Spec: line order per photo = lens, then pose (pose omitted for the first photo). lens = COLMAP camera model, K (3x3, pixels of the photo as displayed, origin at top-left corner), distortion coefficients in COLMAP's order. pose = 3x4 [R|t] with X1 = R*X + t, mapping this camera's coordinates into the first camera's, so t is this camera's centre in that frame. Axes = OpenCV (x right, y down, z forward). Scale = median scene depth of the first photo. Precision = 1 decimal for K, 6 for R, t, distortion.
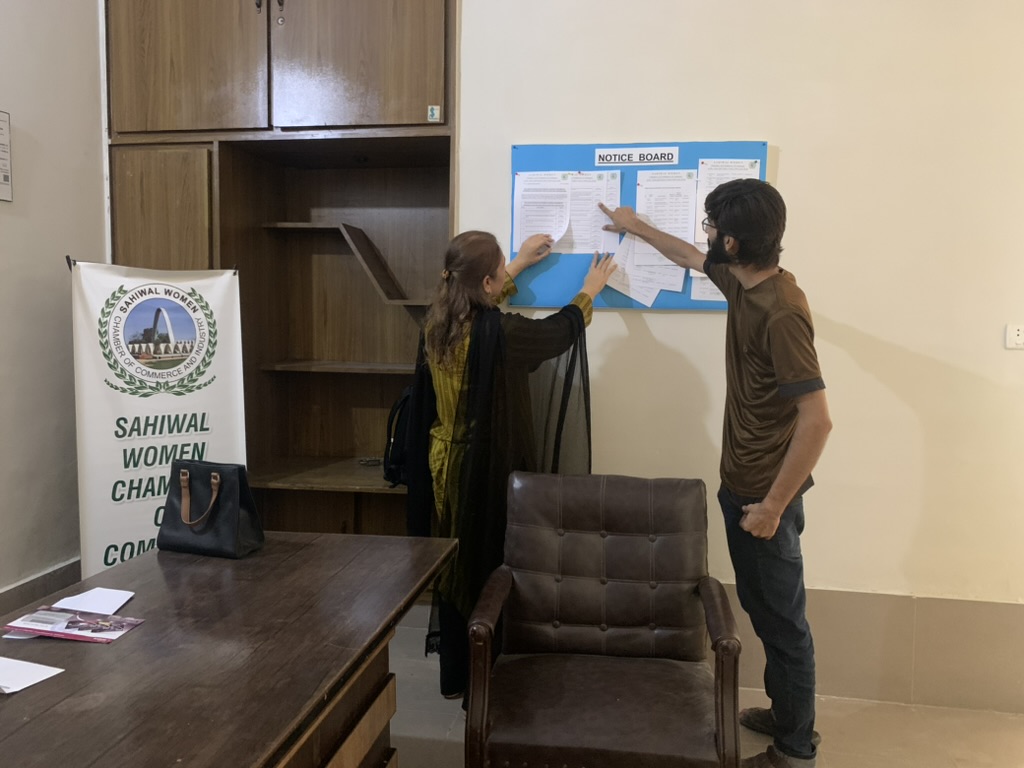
lens RADIAL K [[786.1, 0, 506.3], [0, 786.1, 383.5], [0, 0, 1]] dist [0.015464, -0.026476]
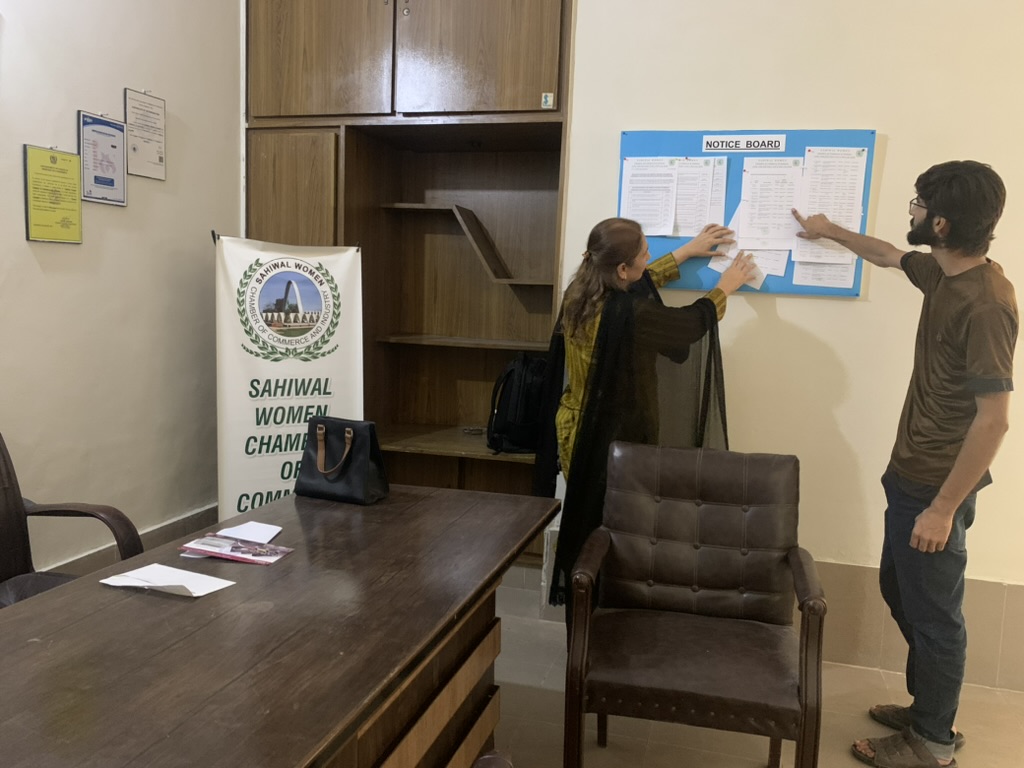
lens RADIAL K [[786.1, 0, 524.2], [0, 786.1, 388.0], [0, 0, 1]] dist [0.015464, -0.026476]
pose [[0.995323, 0.036114, -0.089602, -0.015889], [-0.033642, 0.999014, 0.028954, 0.010517], [0.090560, -0.025804, 0.995557, -0.058005]]
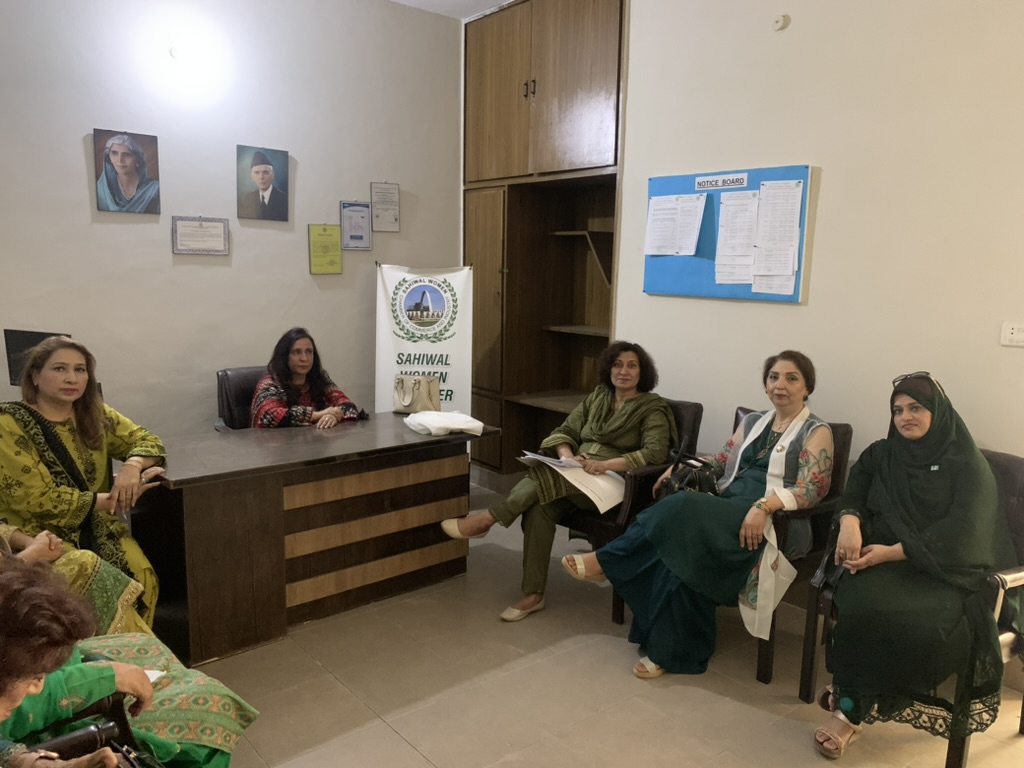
lens RADIAL K [[780.8, 0, 516.6], [0, 780.8, 393.6], [0, 0, 1]] dist [0.011573, -0.028928]
pose [[0.759603, 0.104807, -0.641887, 0.770777], [-0.063078, 0.994150, 0.087679, -0.028526], [0.647321, -0.026112, 0.761770, -0.224635]]
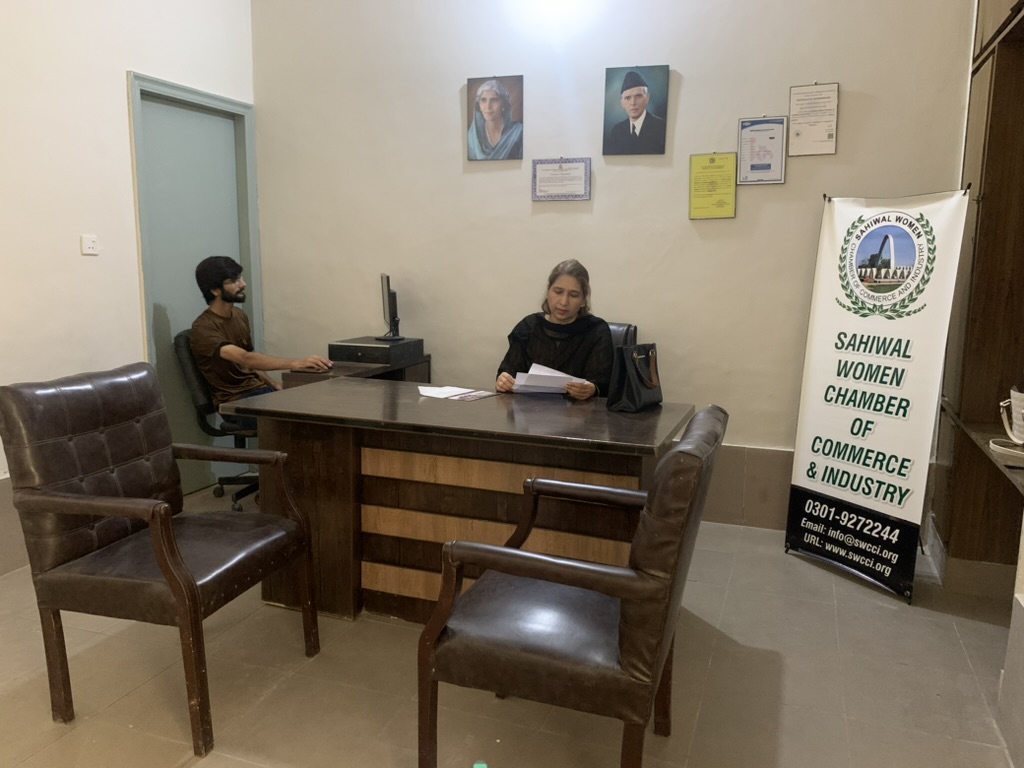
lens RADIAL K [[786.1, 0, 509.7], [0, 786.1, 378.6], [0, 0, 1]] dist [0.015464, -0.026476]
pose [[-0.177242, 0.140047, -0.974152, 0.708219], [-0.090252, 0.983340, 0.157788, -0.027240], [0.980020, 0.115886, -0.161650, 0.700992]]
